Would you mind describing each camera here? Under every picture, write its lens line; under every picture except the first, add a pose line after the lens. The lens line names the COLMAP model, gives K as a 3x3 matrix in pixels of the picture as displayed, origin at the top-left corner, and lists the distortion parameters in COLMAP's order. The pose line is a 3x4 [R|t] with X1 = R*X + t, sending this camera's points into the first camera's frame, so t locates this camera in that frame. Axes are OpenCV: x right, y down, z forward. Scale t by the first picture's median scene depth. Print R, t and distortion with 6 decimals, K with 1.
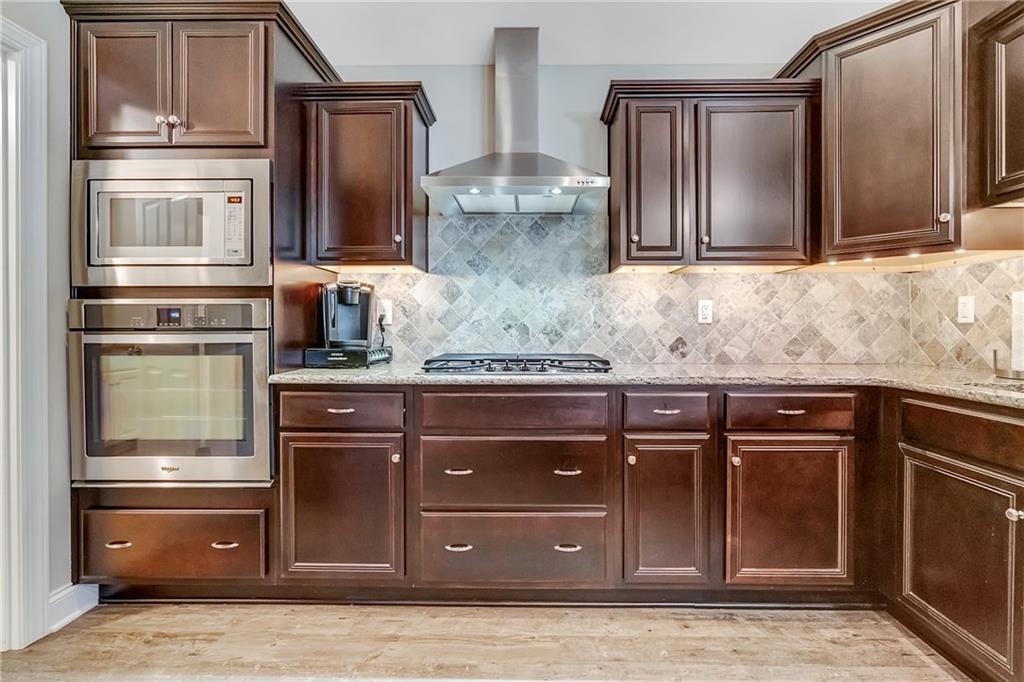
lens RADIAL K [[464.2, 0, 515.9], [0, 464.2, 331.0], [0, 0, 1]] dist [-0.001379, -0.000152]
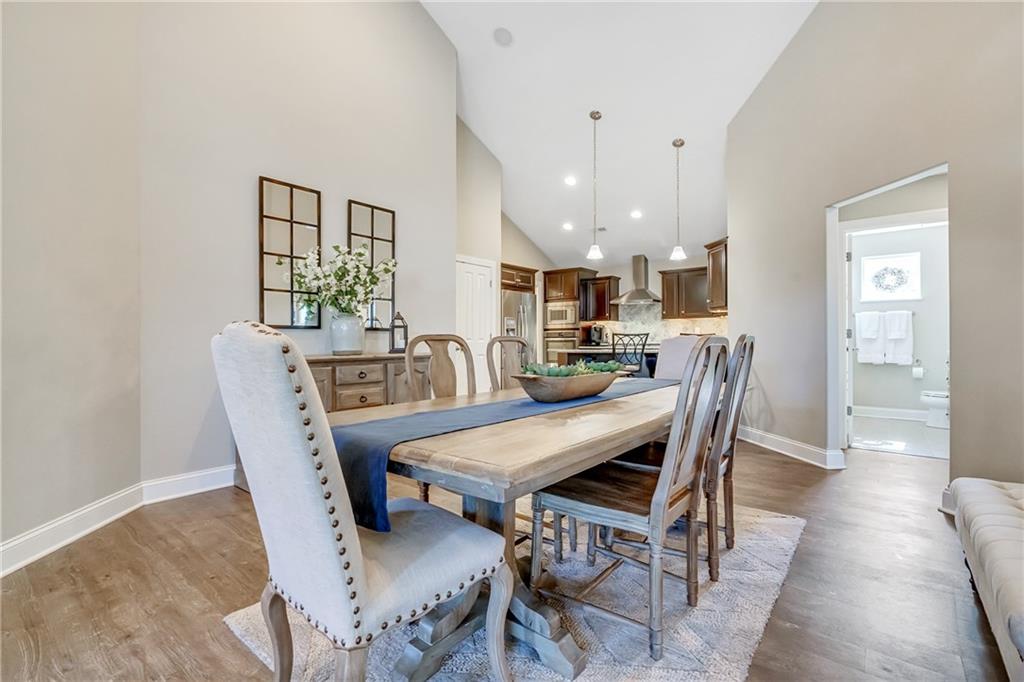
lens RADIAL K [[464.2, 0, 511.7], [0, 464.2, 343.6], [0, 0, 1]] dist [-0.001379, -0.000152]
pose [[0.785229, -0.001400, -0.619204, 1.385237], [-0.006845, 0.999917, -0.010942, 0.091274], [0.619167, 0.012830, 0.785154, -2.330917]]
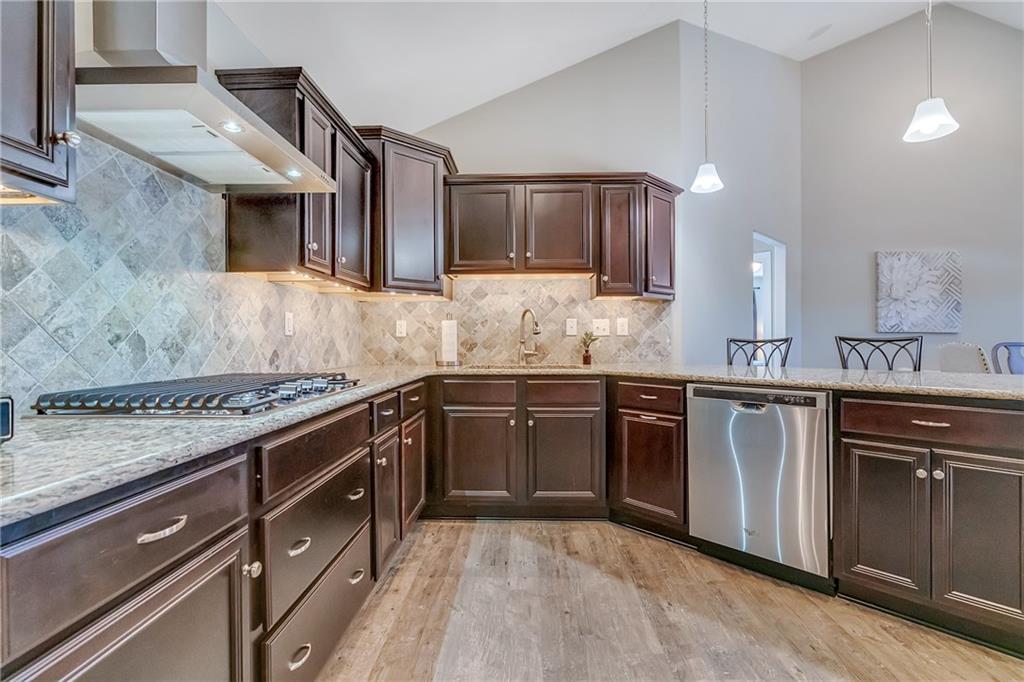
lens RADIAL K [[464.2, 0, 515.4], [0, 464.2, 341.4], [0, 0, 1]] dist [-0.001379, -0.000152]
pose [[0.016439, -0.004297, 0.999856, -0.595945], [0.012897, 0.999908, 0.004085, -0.001528], [-0.999782, 0.012828, 0.016493, 0.488143]]
